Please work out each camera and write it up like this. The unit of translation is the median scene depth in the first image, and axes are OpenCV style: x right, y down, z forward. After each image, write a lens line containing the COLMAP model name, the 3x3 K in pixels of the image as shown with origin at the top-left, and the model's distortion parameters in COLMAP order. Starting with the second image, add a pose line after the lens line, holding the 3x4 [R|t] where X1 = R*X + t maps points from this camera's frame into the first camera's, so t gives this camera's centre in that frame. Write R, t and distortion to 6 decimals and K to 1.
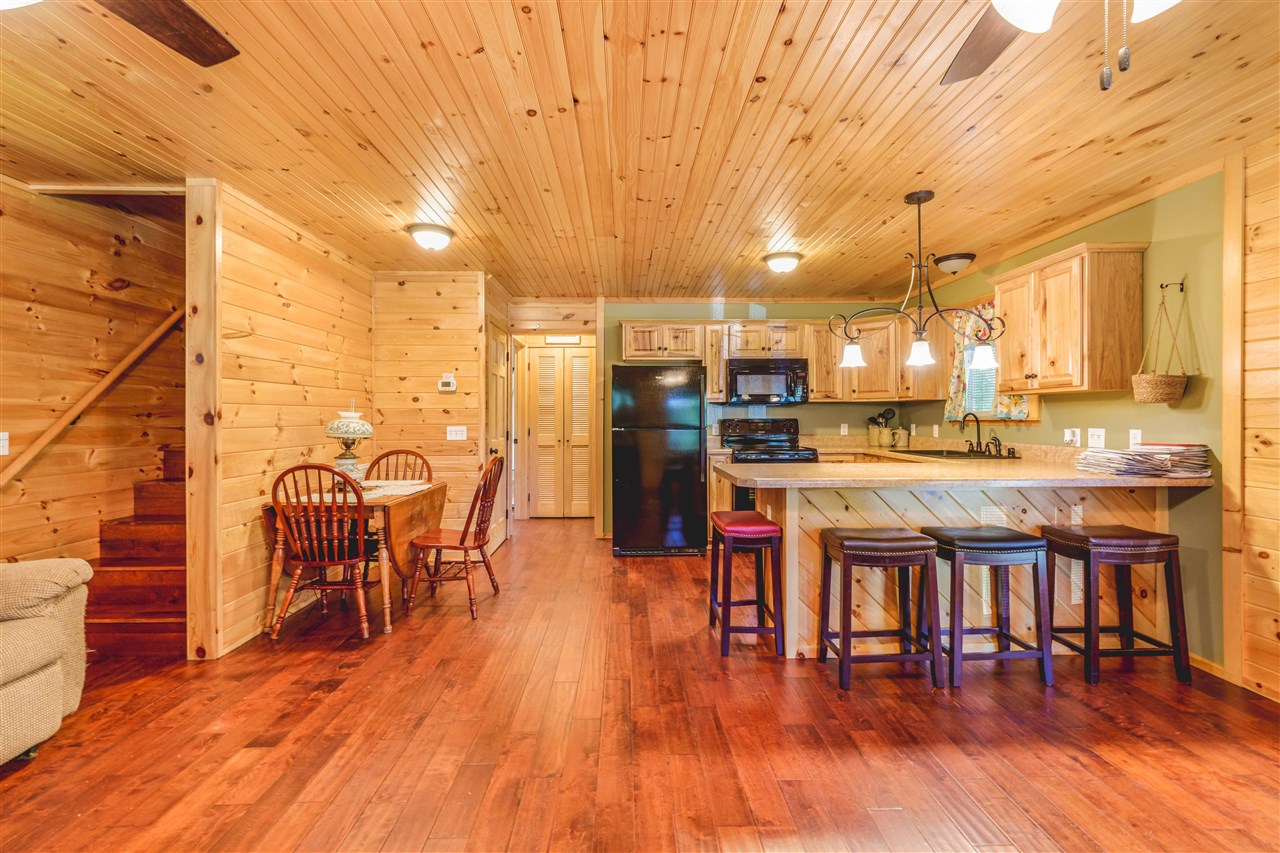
lens RADIAL K [[573.2, 0, 636.9], [0, 573.2, 415.1], [0, 0, 1]] dist [-0.005953, 0.005907]
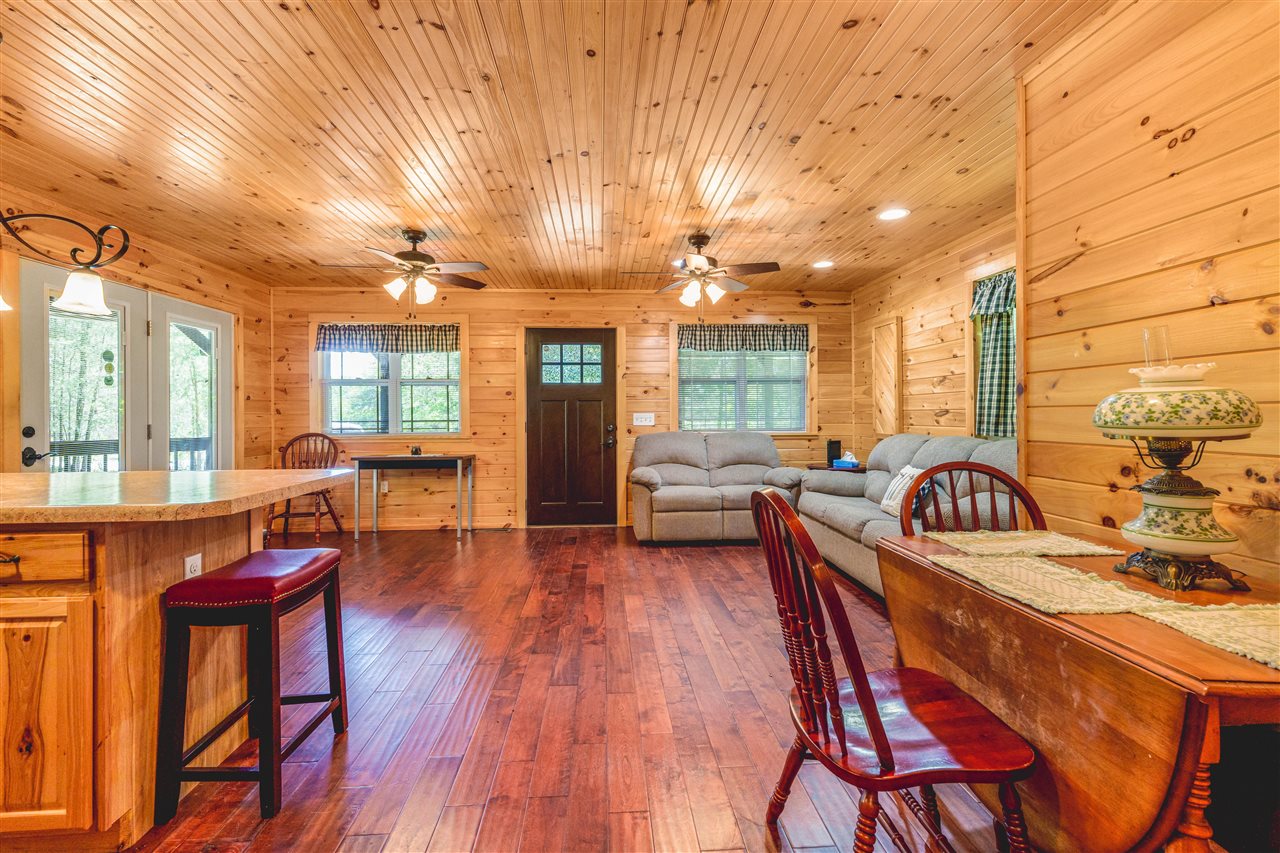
lens RADIAL K [[573.2, 0, 648.5], [0, 573.2, 403.6], [0, 0, 1]] dist [-0.005953, 0.005907]
pose [[-0.998453, 0.007144, -0.055134, -0.145285], [0.008307, 0.999748, -0.020878, 0.024523], [0.054971, -0.021304, -0.998261, 1.341876]]
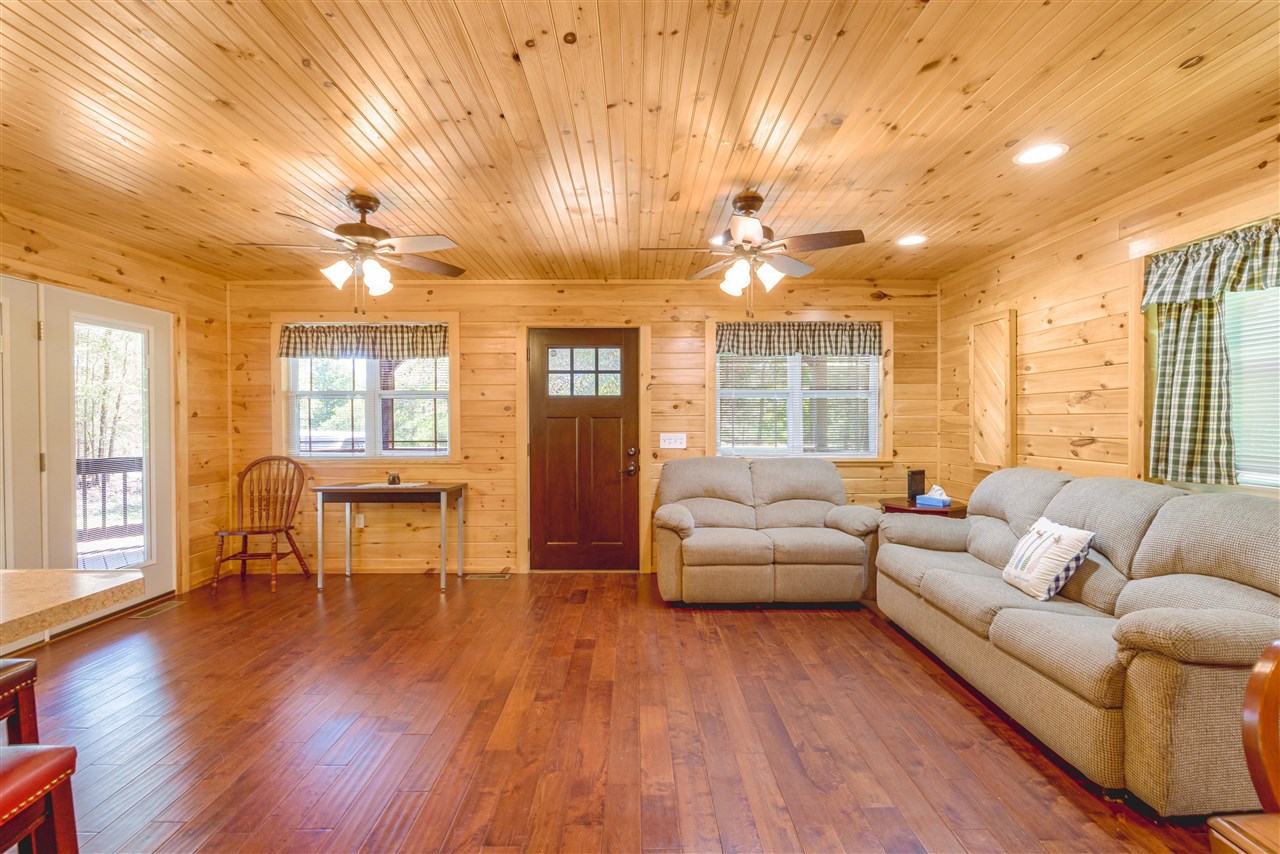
lens RADIAL K [[573.2, 0, 643.8], [0, 573.2, 416.2], [0, 0, 1]] dist [-0.005953, 0.005907]
pose [[-0.999914, 0.003852, 0.012507, -0.169615], [0.003792, 0.999981, -0.004783, -0.013419], [-0.012525, -0.004735, -0.999910, 1.047874]]
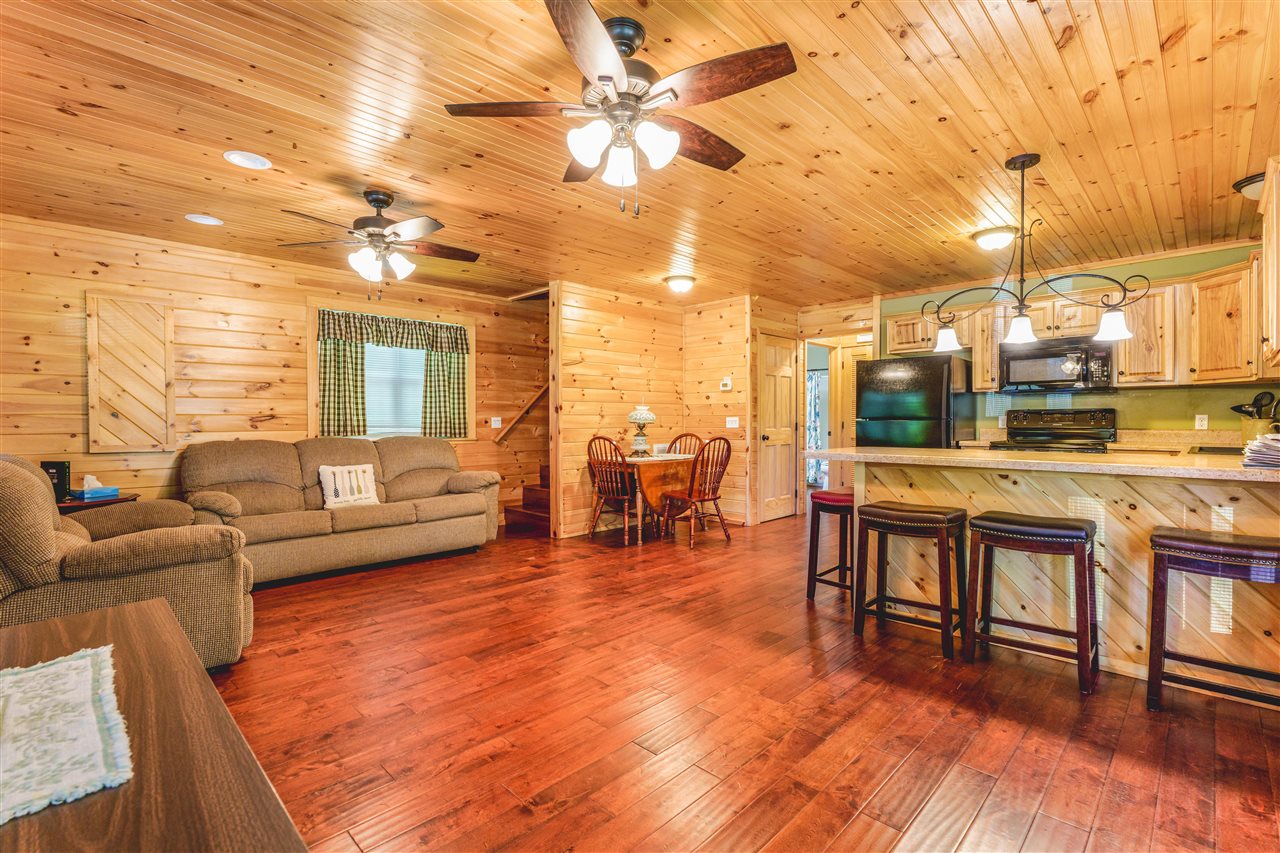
lens RADIAL K [[573.2, 0, 642.3], [0, 573.2, 431.1], [0, 0, 1]] dist [-0.005953, 0.005907]
pose [[0.697379, 0.013268, -0.716580, 0.600275], [0.004578, 0.999726, 0.022966, 0.026210], [0.716688, -0.019297, 0.697127, -0.079582]]
